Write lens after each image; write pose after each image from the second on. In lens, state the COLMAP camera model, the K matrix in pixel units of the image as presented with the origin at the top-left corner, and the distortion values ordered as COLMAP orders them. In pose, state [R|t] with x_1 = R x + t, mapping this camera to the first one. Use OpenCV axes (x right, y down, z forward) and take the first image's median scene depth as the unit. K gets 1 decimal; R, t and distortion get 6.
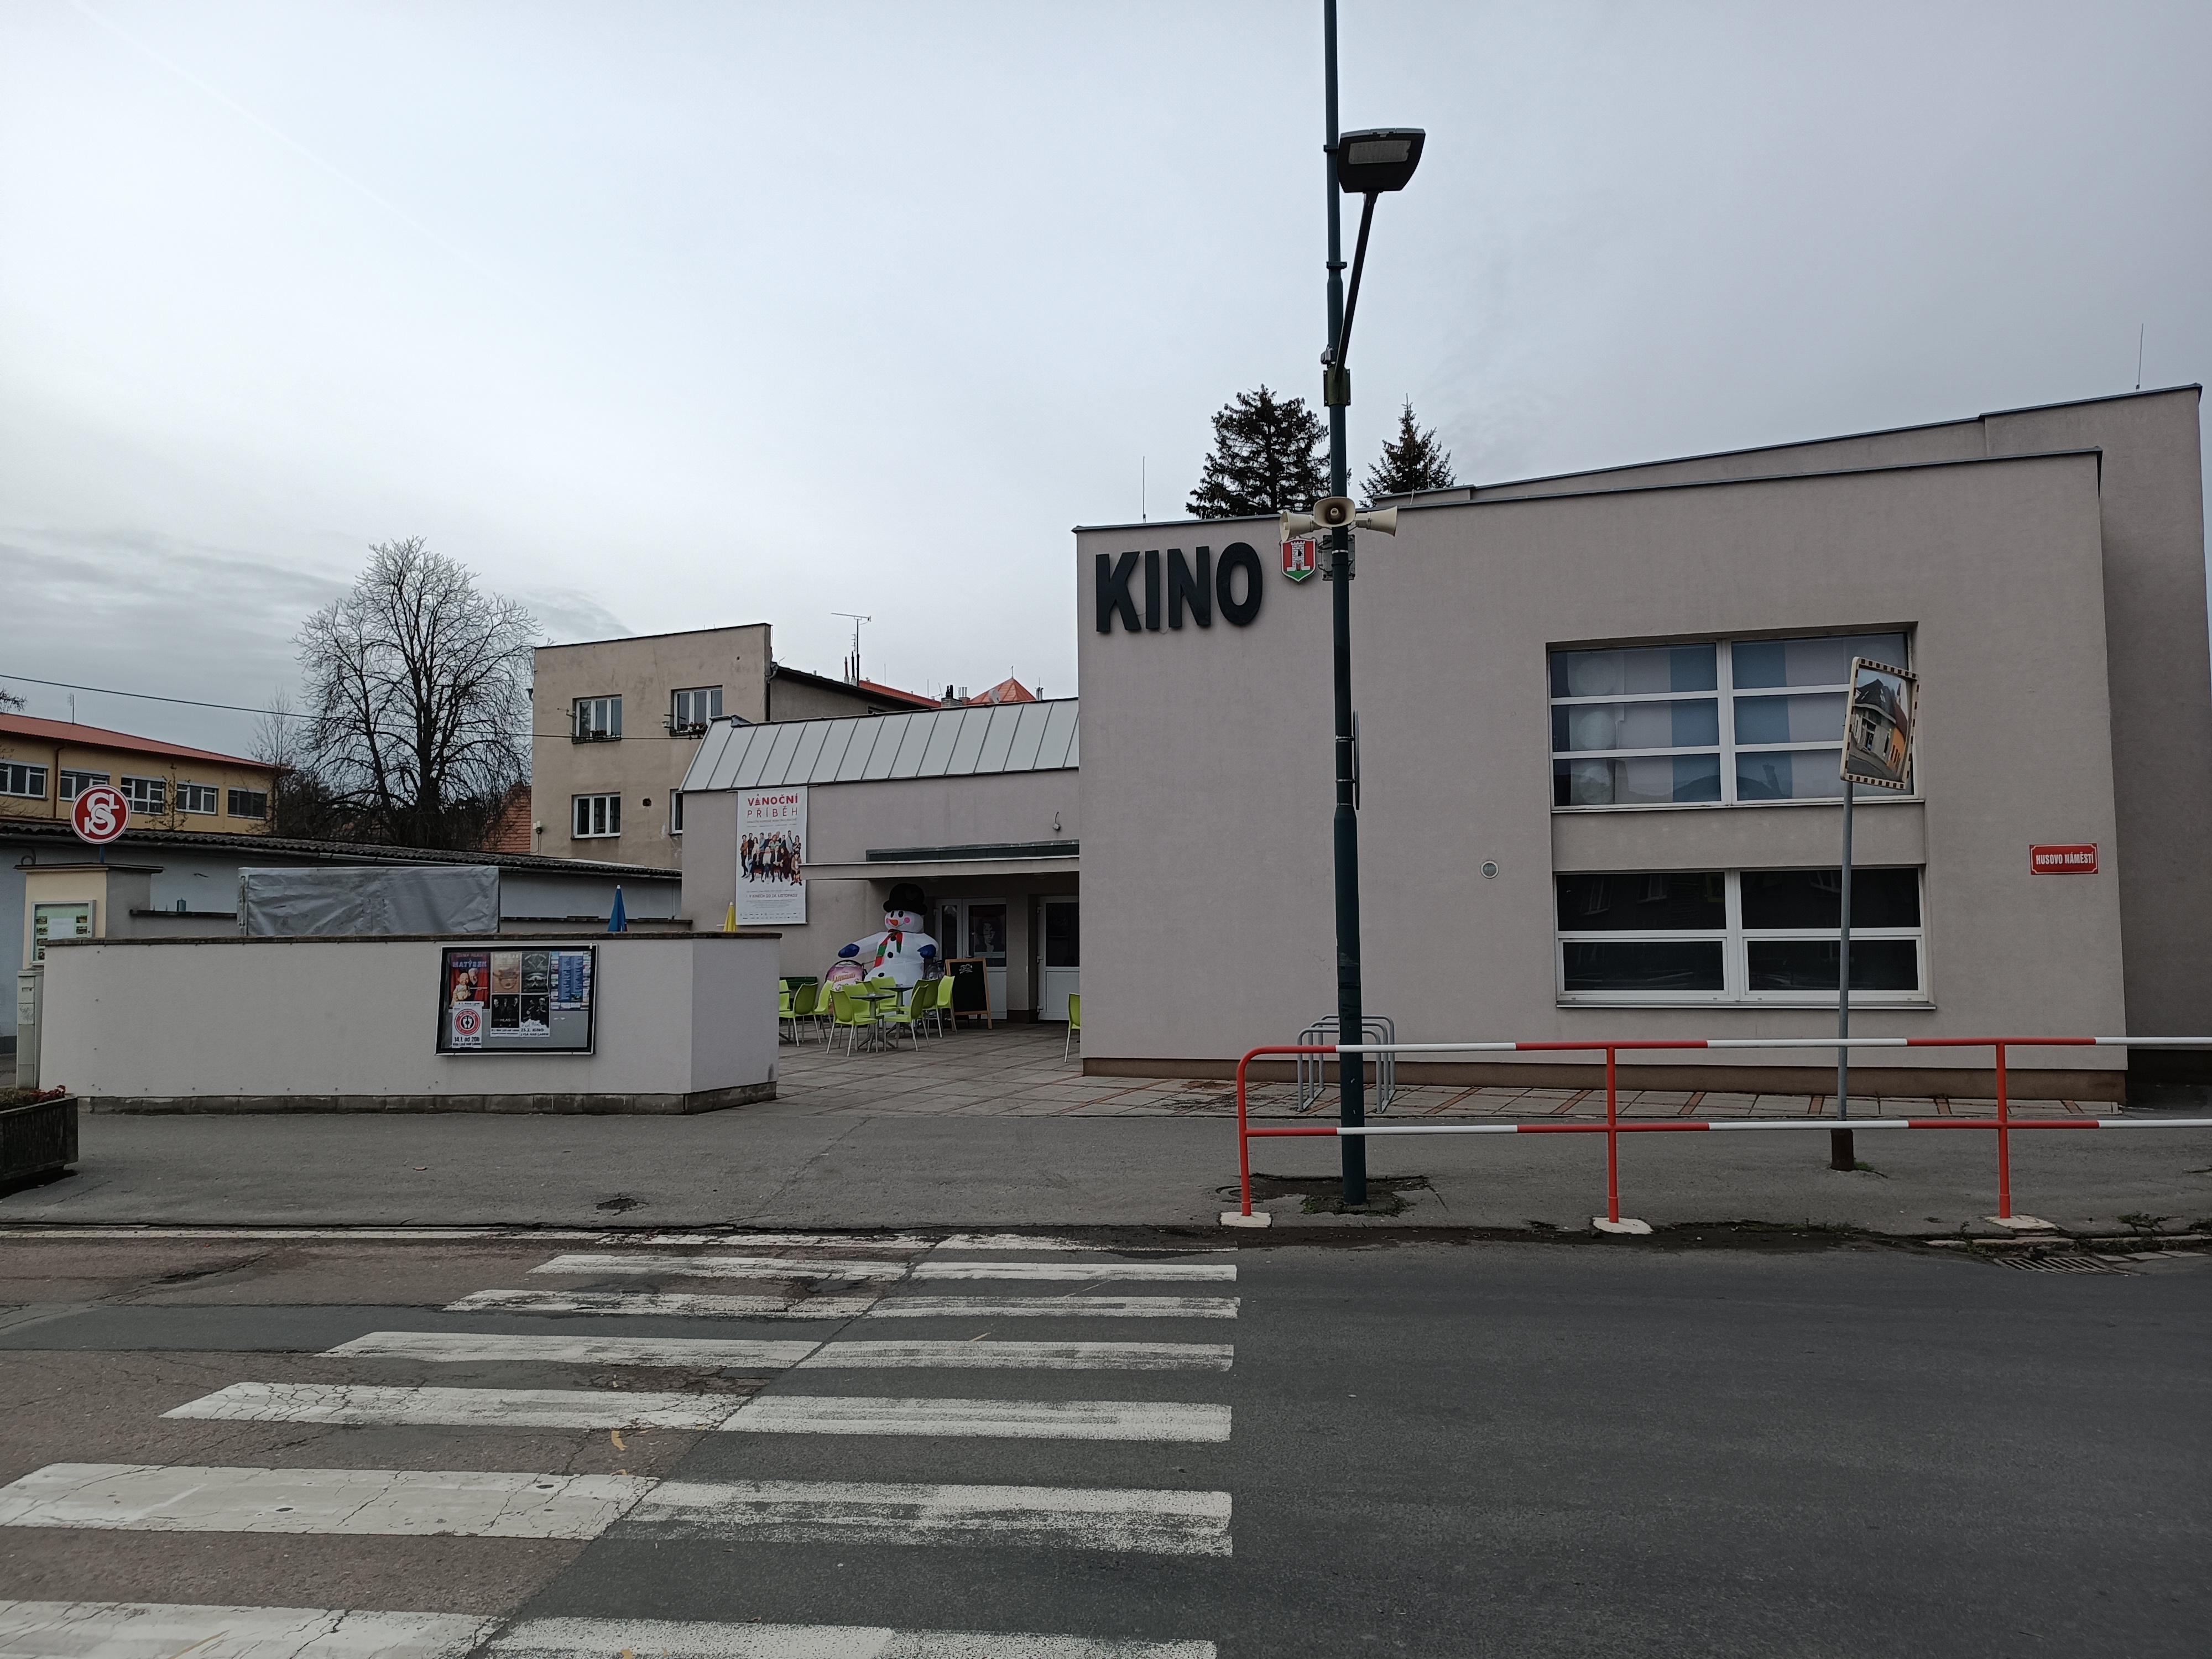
lens RADIAL K [[1573.7, 0, 1107.4], [0, 1573.7, 835.3], [0, 0, 1]] dist [0.044081, -0.031128]
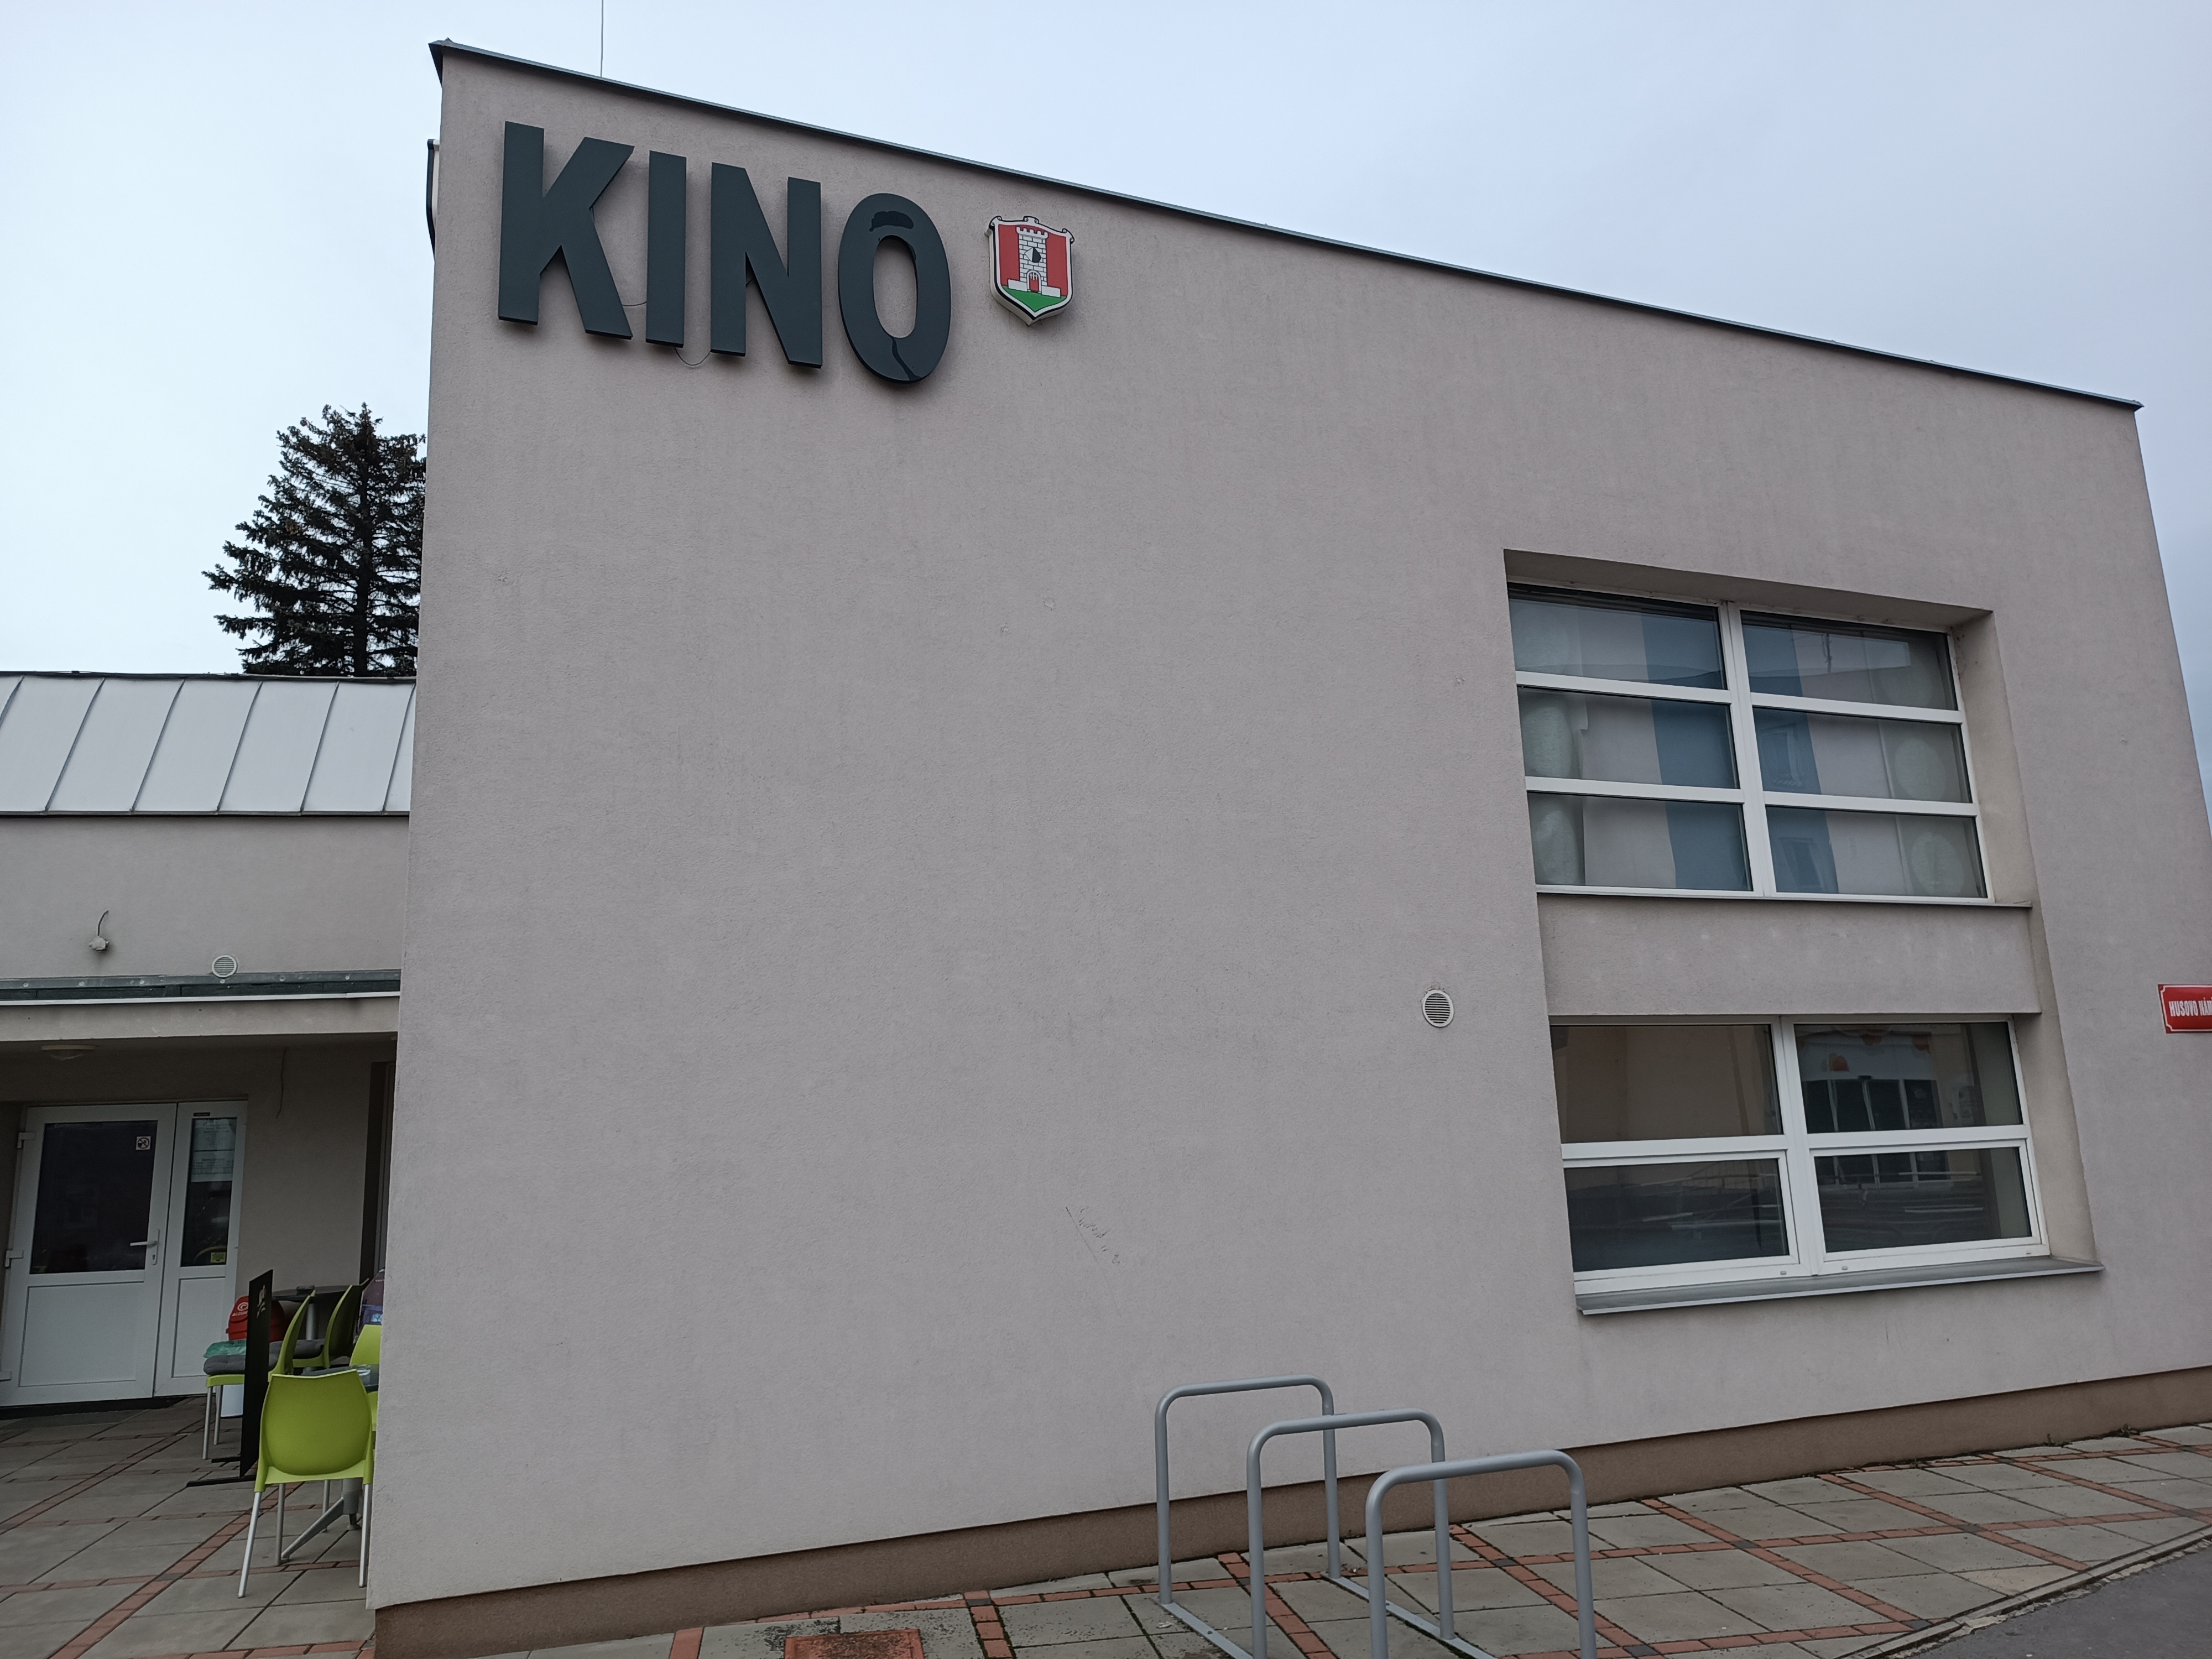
lens RADIAL K [[1573.7, 0, 1107.4], [0, 1573.7, 835.3], [0, 0, 1]] dist [0.044081, -0.031128]
pose [[0.805036, 0.094875, 0.585590, -0.098215], [-0.009866, 0.989133, -0.146692, 0.038526], [-0.593144, 0.112315, 0.797224, 0.665200]]
